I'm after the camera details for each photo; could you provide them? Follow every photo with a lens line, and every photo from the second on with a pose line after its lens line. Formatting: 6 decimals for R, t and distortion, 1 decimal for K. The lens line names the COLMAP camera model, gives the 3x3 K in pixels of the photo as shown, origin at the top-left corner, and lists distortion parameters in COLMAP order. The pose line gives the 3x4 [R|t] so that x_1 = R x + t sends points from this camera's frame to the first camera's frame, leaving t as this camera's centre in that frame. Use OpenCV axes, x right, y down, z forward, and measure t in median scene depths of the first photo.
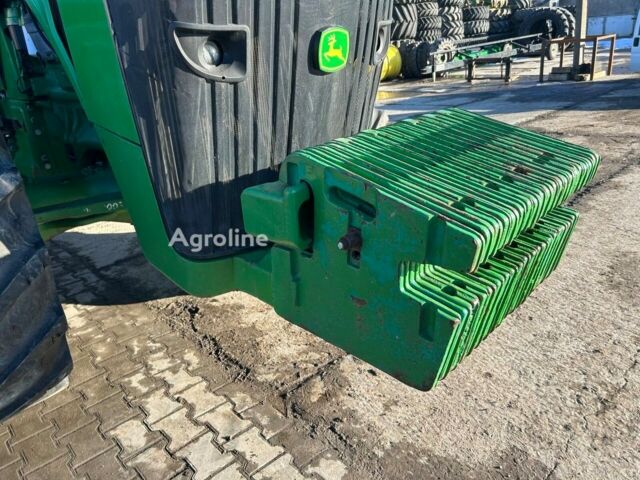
lens RADIAL K [[488.6, 0, 325.9], [0, 488.6, 237.2], [0, 0, 1]] dist [0.052263, -0.059338]
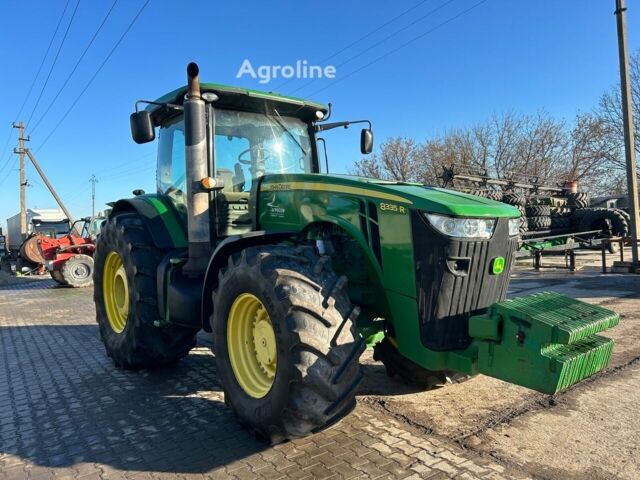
lens RADIAL K [[490.0, 0, 319.0], [0, 490.0, 243.6], [0, 0, 1]] dist [0.056221, -0.060645]
pose [[0.989867, 0.042038, -0.135633, -0.365184], [-0.084147, 0.943051, -0.321829, 0.259622], [0.114380, 0.329981, 0.937032, -0.976480]]
